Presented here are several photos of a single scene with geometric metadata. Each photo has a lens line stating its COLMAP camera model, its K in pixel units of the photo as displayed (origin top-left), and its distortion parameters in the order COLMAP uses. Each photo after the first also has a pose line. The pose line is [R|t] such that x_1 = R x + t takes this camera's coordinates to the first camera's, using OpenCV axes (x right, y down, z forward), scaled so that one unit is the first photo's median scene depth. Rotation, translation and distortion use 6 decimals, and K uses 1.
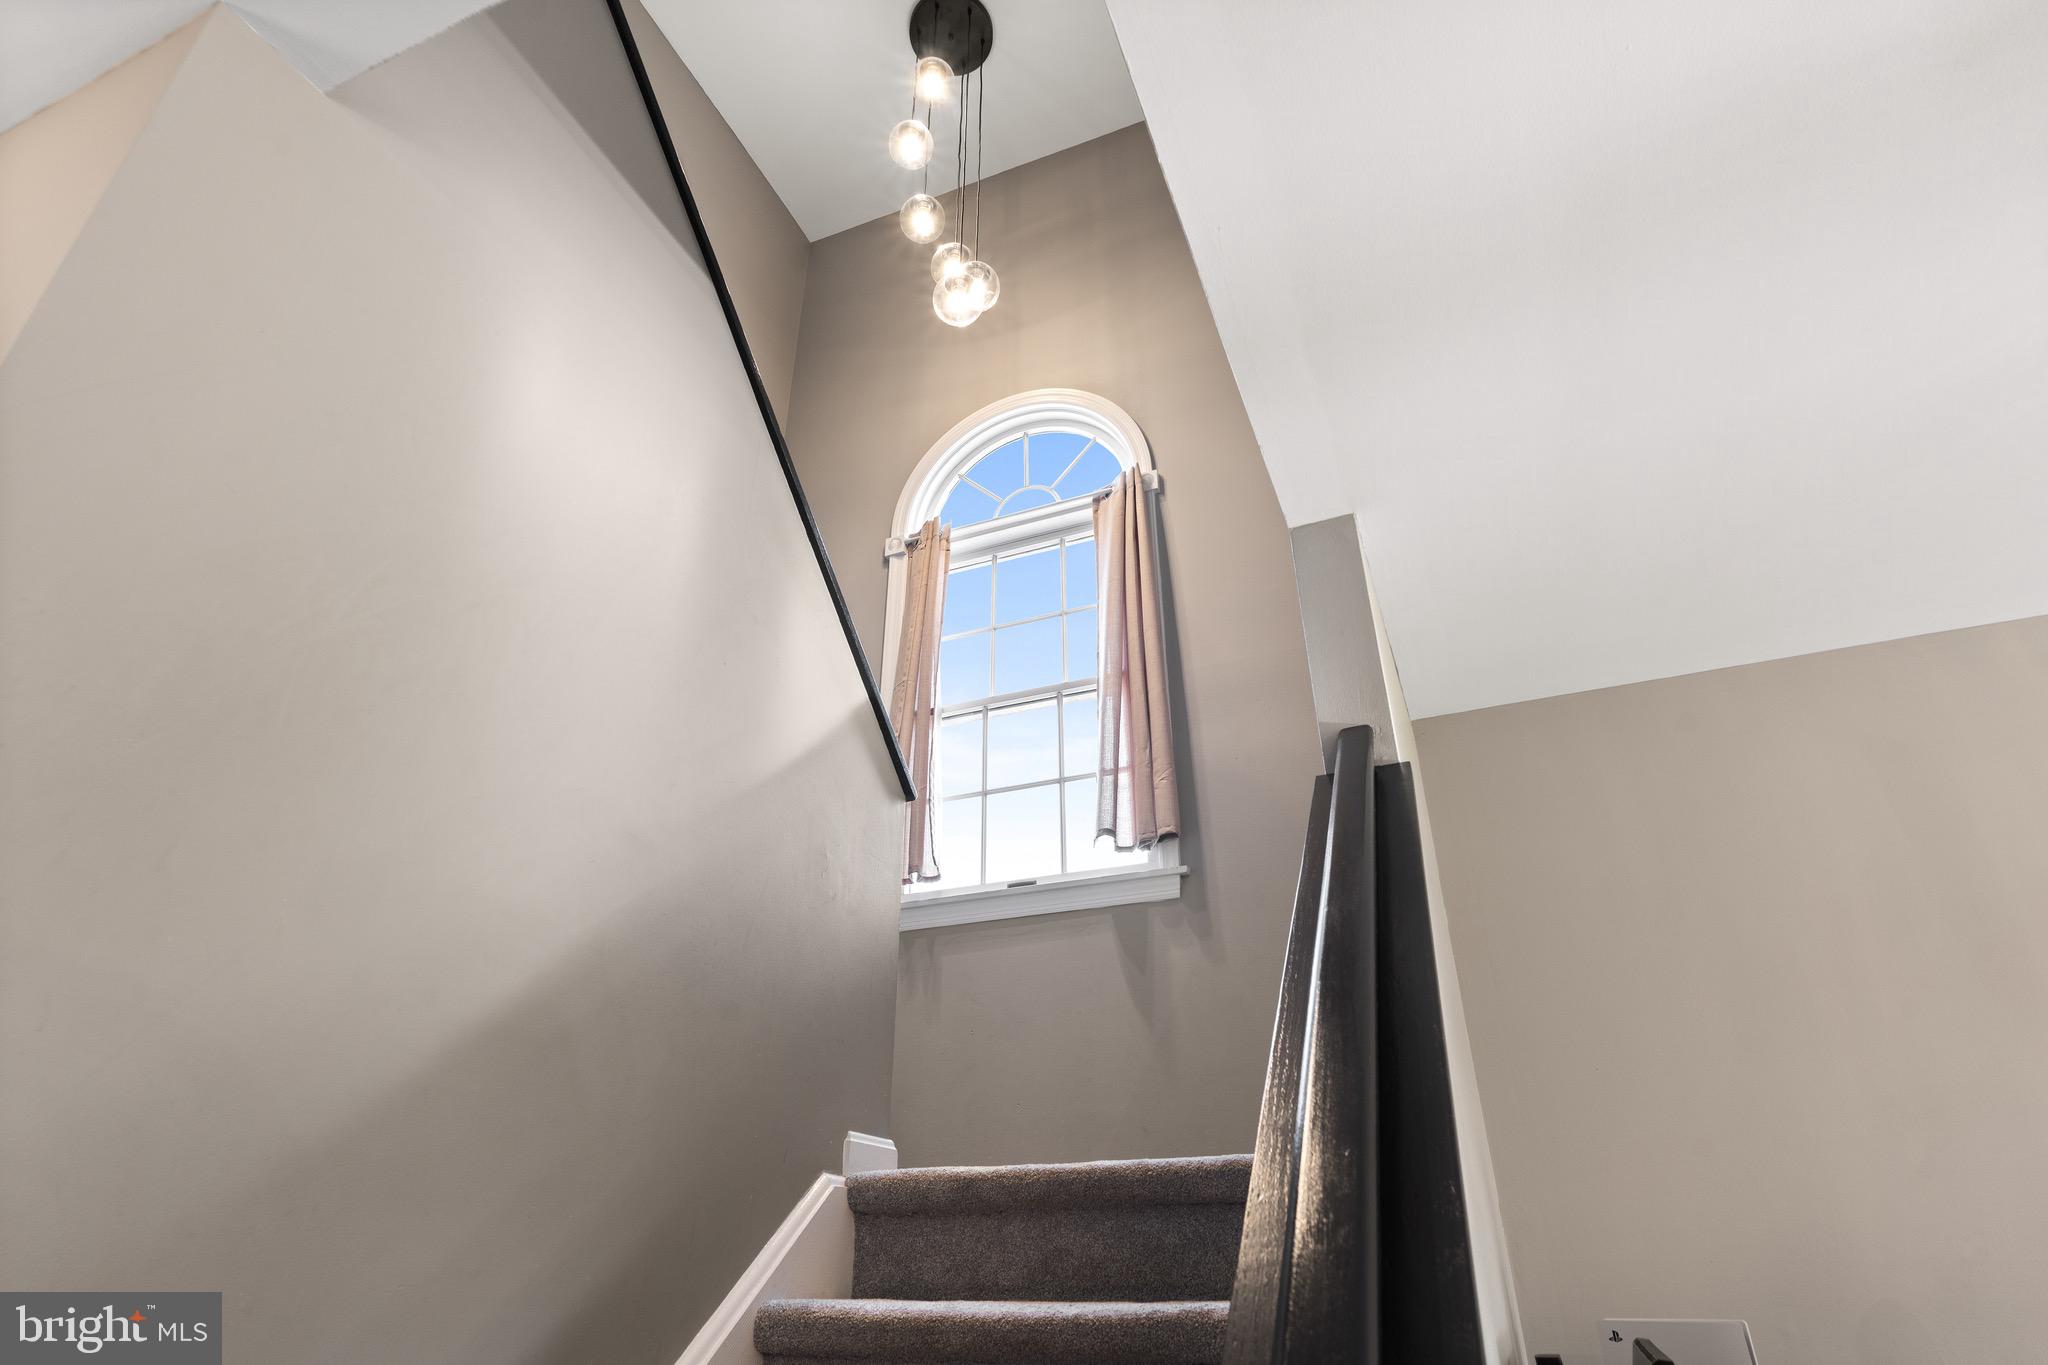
lens RADIAL K [[1092.2, 0, 1011.4], [0, 1092.2, 691.1], [0, 0, 1]] dist [-0.005276, 0.000587]
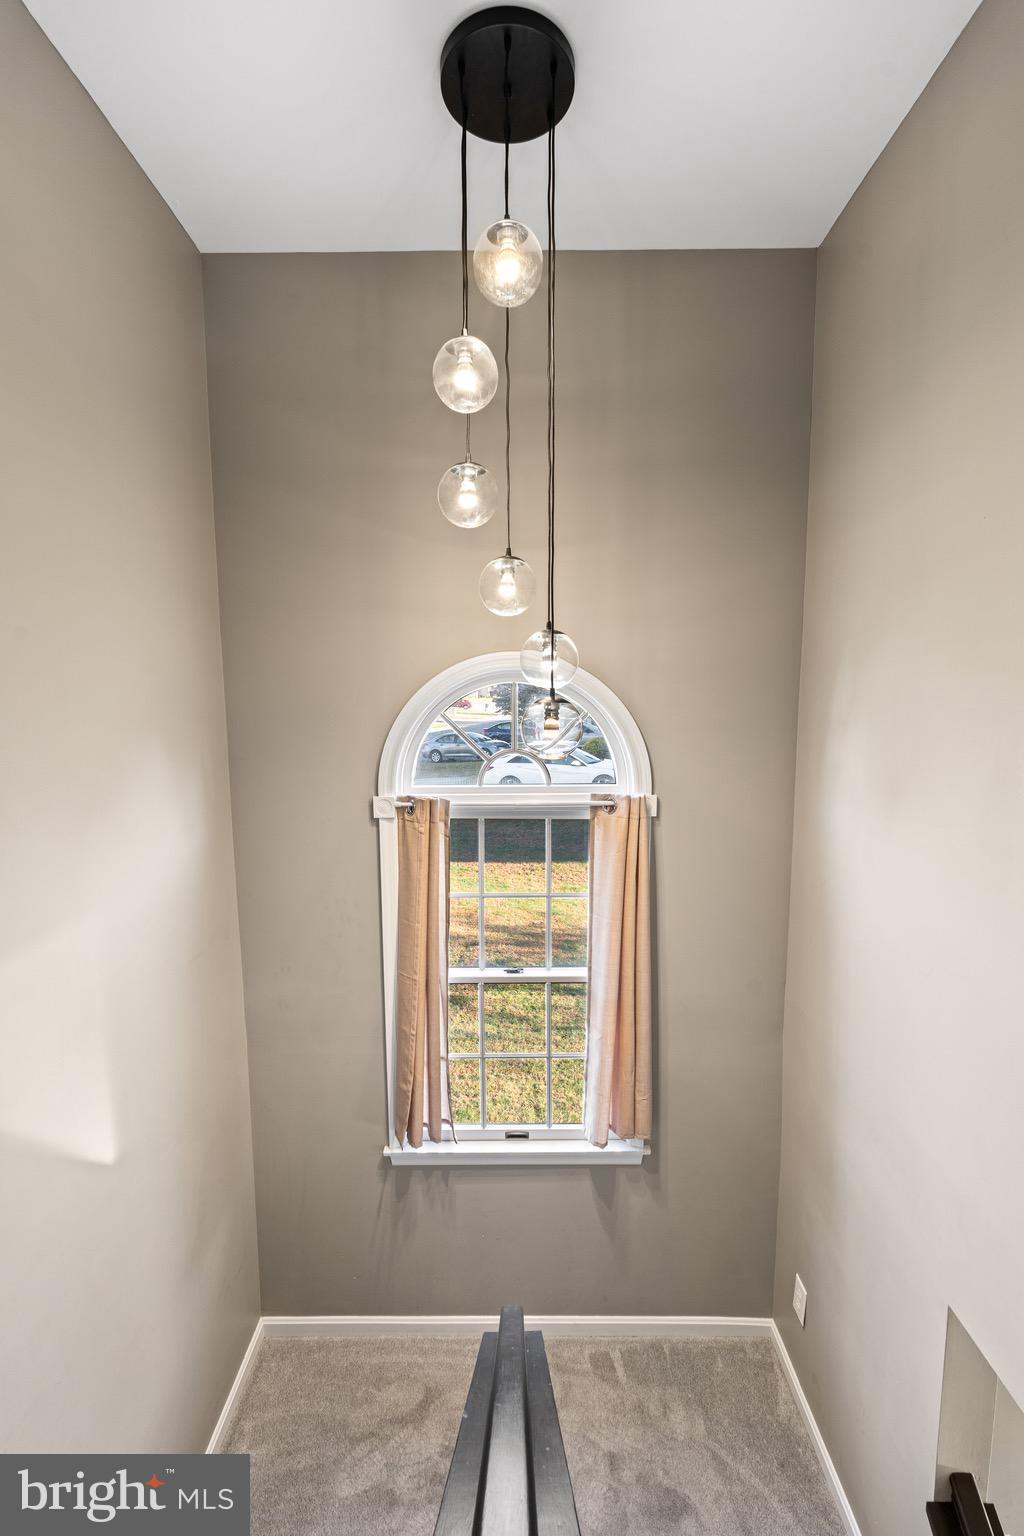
lens RADIAL K [[689.5, 0, 516.2], [0, 689.5, 765.9], [0, 0, 1]] dist [-0.003082, -0.000212]
pose [[0.920698, -0.056167, 0.386213, -0.312756], [-0.176408, 0.822835, 0.540207, -0.694818], [-0.348131, -0.565498, 0.747674, 0.675067]]
